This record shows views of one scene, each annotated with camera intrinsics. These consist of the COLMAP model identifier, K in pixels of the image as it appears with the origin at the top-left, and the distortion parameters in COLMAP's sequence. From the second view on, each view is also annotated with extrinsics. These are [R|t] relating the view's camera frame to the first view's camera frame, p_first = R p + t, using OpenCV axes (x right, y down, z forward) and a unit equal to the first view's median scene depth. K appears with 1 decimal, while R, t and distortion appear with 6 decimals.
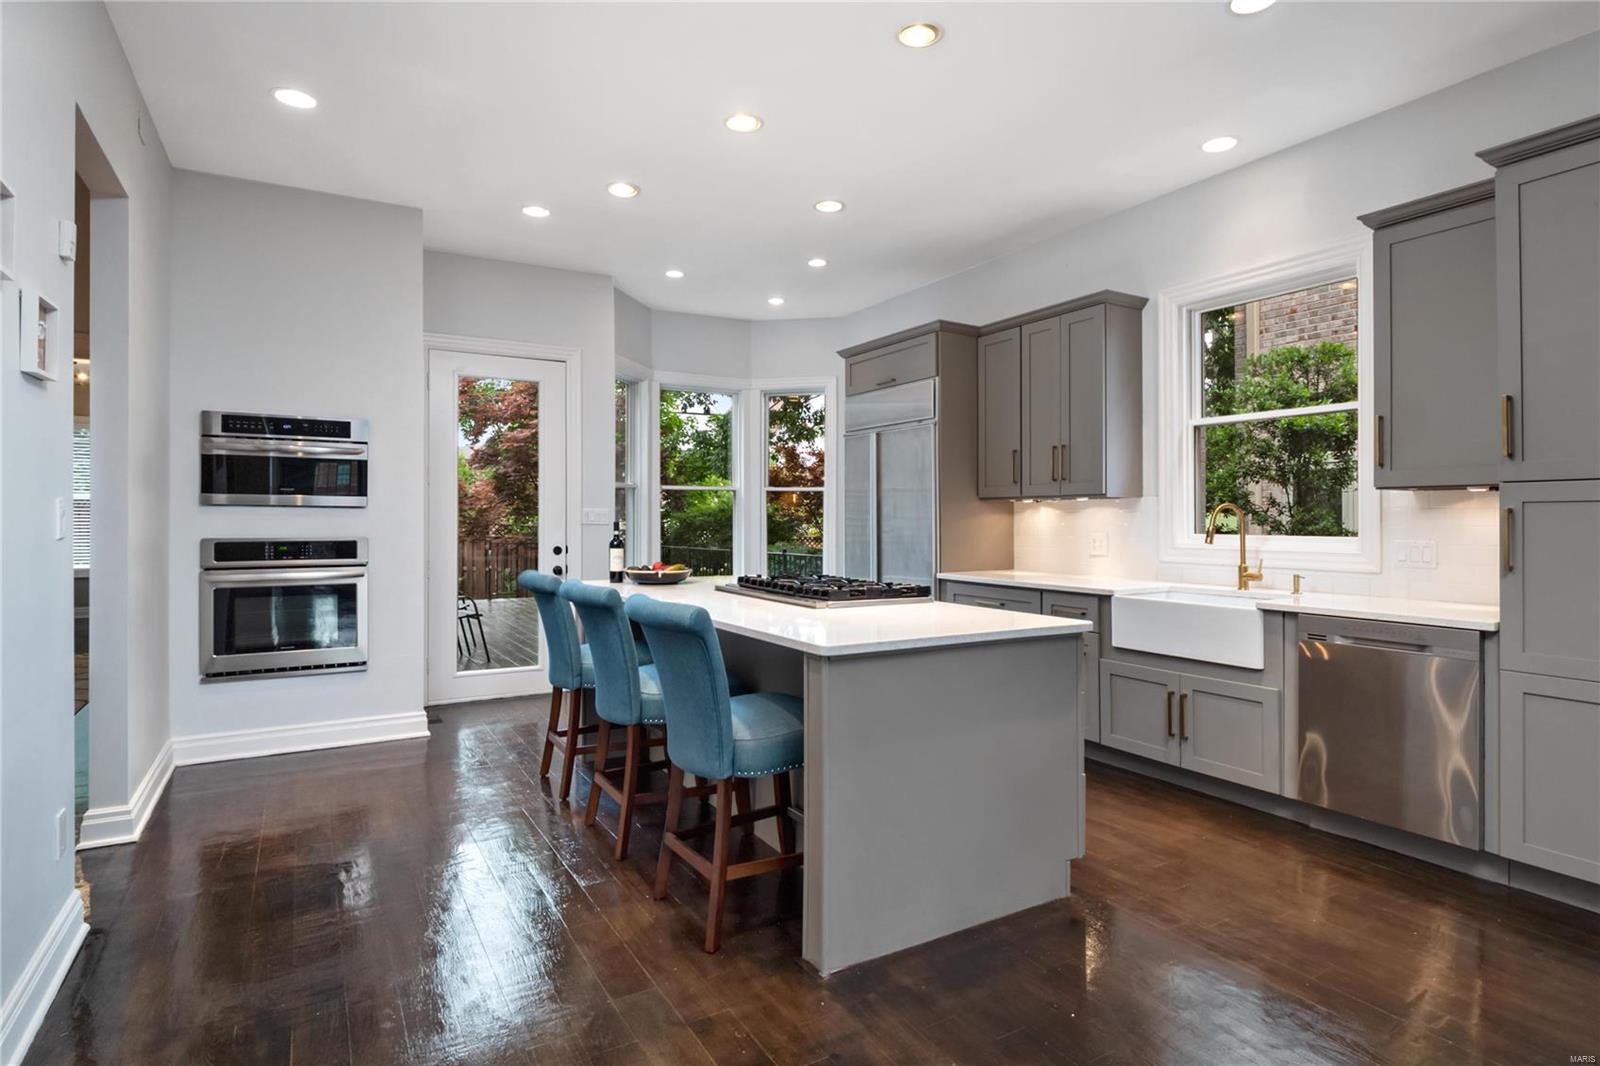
lens RADIAL K [[837.8, 0, 796.5], [0, 837.8, 535.0], [0, 0, 1]] dist [-0.014695, 0.001152]
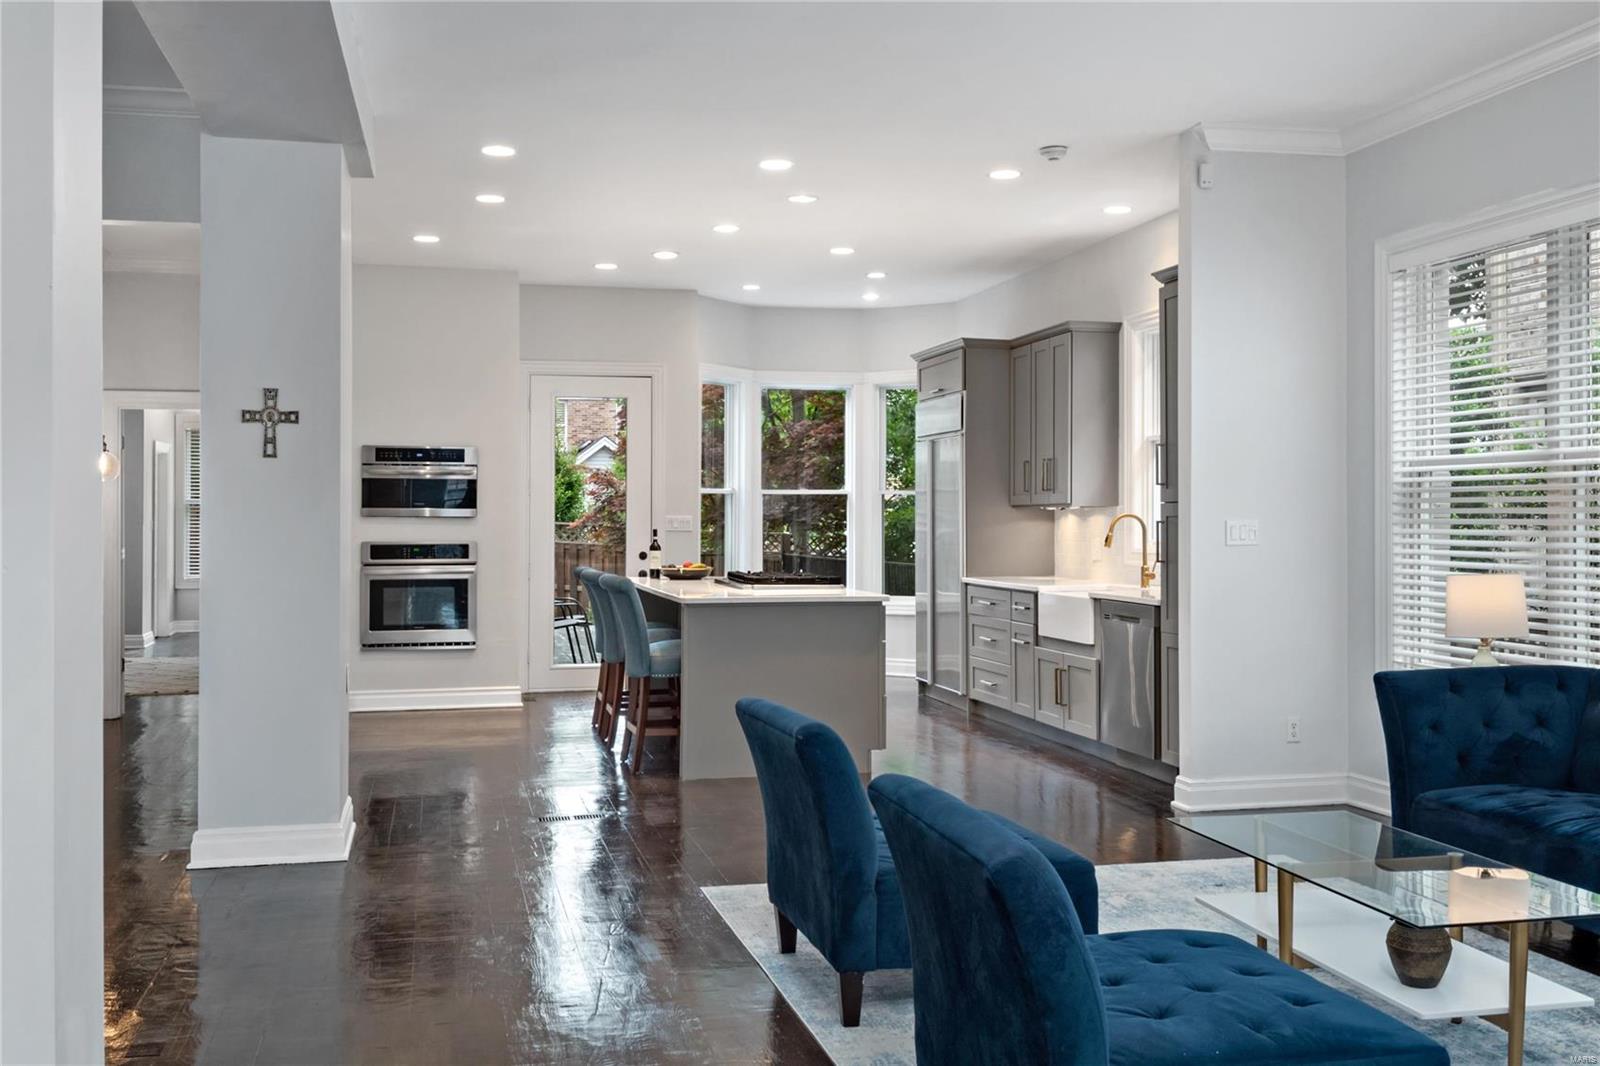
lens RADIAL K [[1614.3, 0, 802.1], [0, 1614.3, 527.4], [0, 0, 1]] dist [-0.024319, 0.000000]
pose [[0.955390, 0.000088, -0.295348, 0.696713], [-0.004334, 0.999896, -0.013724, 0.013124], [0.295316, 0.014392, 0.955291, -1.216864]]
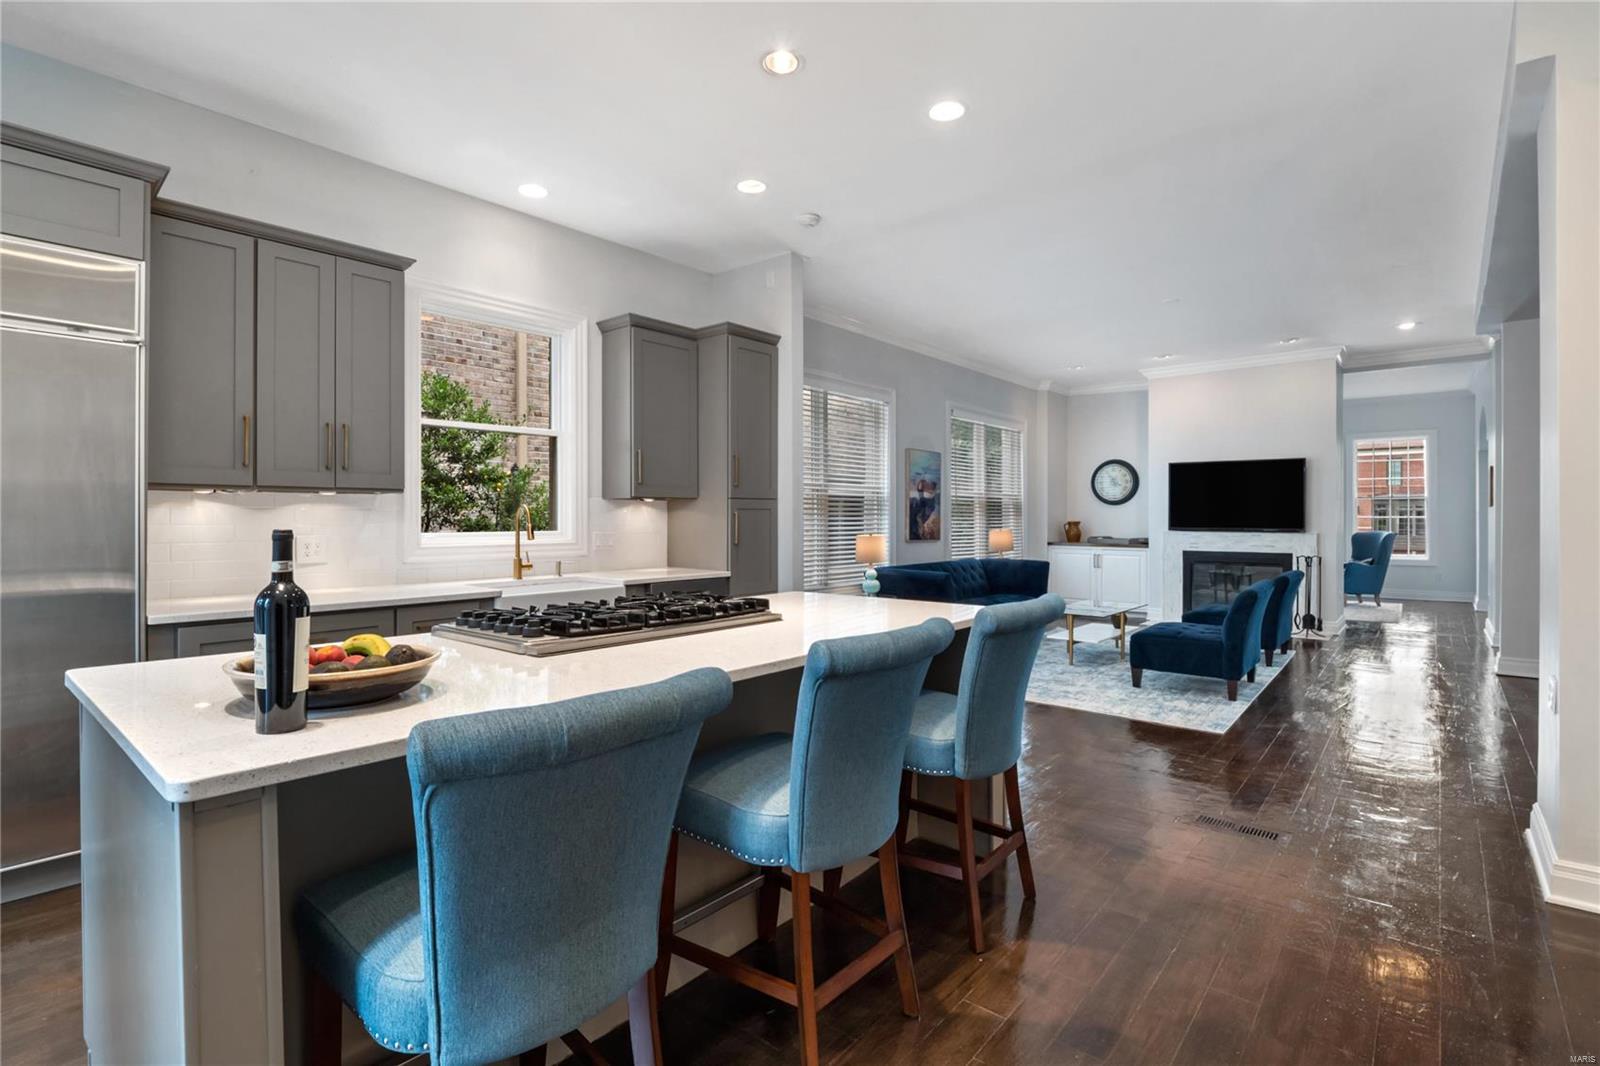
lens RADIAL K [[758.1, 0, 801.8], [0, 758.1, 522.0], [0, 0, 1]] dist [-0.001163, -0.000042]
pose [[-0.337973, -0.006481, 0.941134, -0.488444], [0.017499, 0.999760, 0.013169, -0.017147], [-0.940993, 0.020919, -0.337778, 0.824024]]
